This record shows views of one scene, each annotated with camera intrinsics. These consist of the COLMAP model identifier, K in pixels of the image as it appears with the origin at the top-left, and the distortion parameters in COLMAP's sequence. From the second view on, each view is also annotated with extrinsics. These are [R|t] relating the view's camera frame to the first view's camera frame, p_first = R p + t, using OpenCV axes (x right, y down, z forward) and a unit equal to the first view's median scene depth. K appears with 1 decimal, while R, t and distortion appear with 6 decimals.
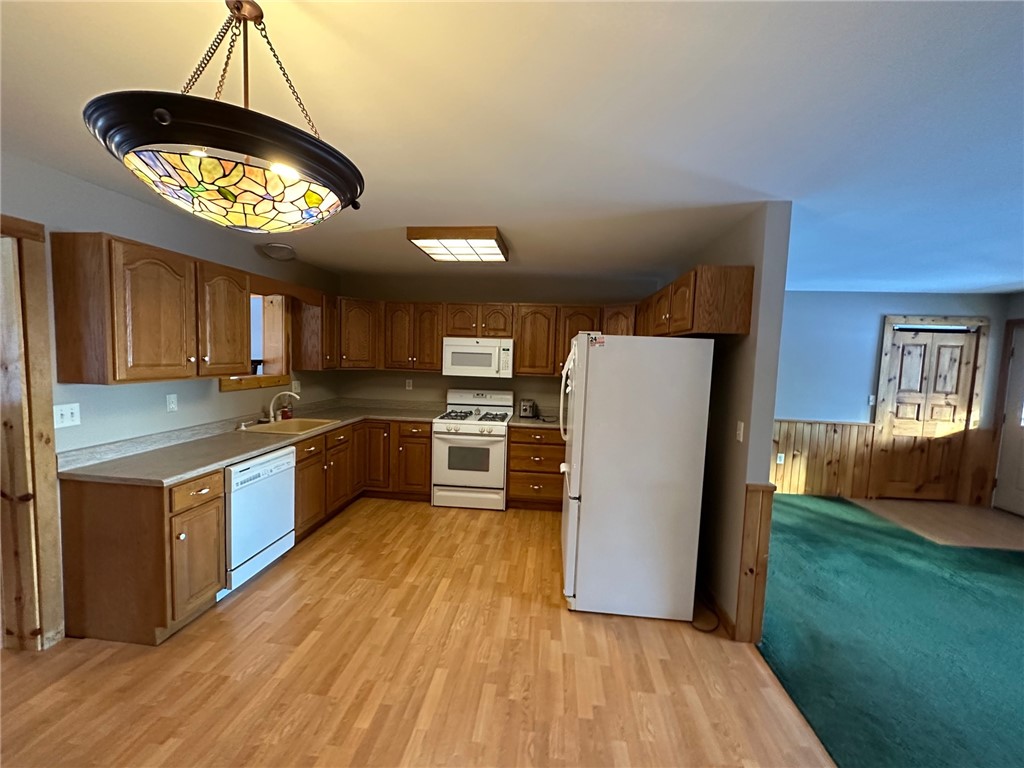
lens RADIAL K [[411.6, 0, 511.4], [0, 411.6, 382.3], [0, 0, 1]] dist [0.000235, 0.000174]
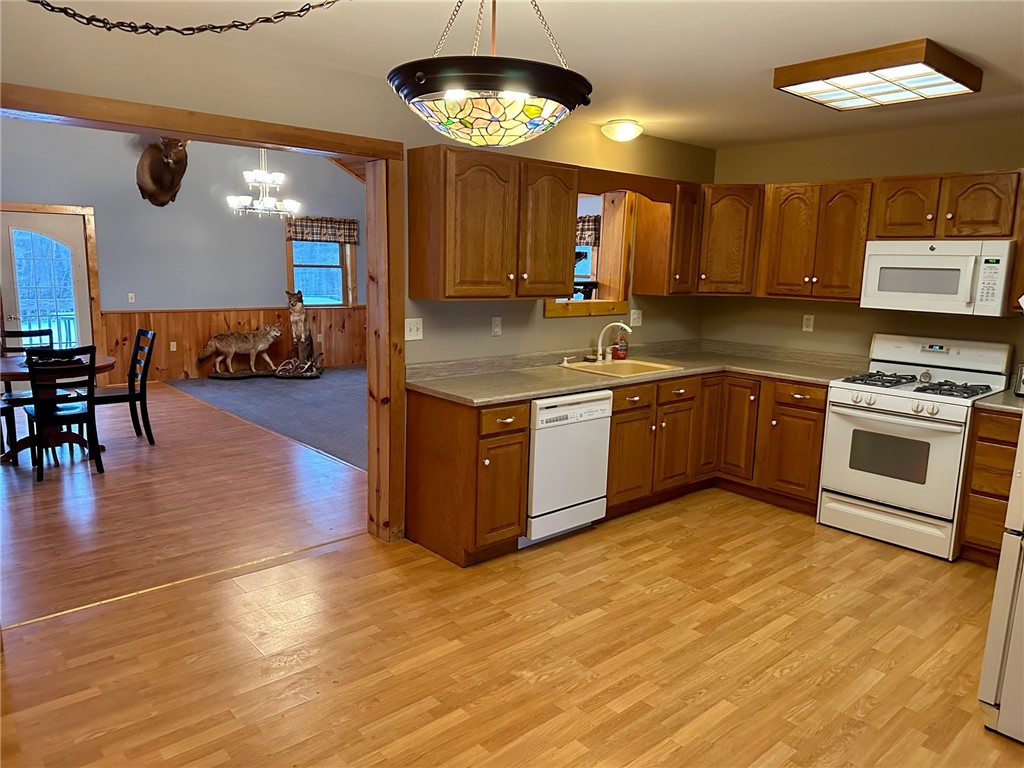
lens RADIAL K [[717.9, 0, 510.7], [0, 717.9, 382.2], [0, 0, 1]] dist [0.137930, -0.152795]
pose [[0.737443, 0.100712, -0.667858, 0.228069], [-0.052092, 0.994356, 0.092427, 0.022133], [0.673397, -0.033369, 0.738527, -0.127247]]
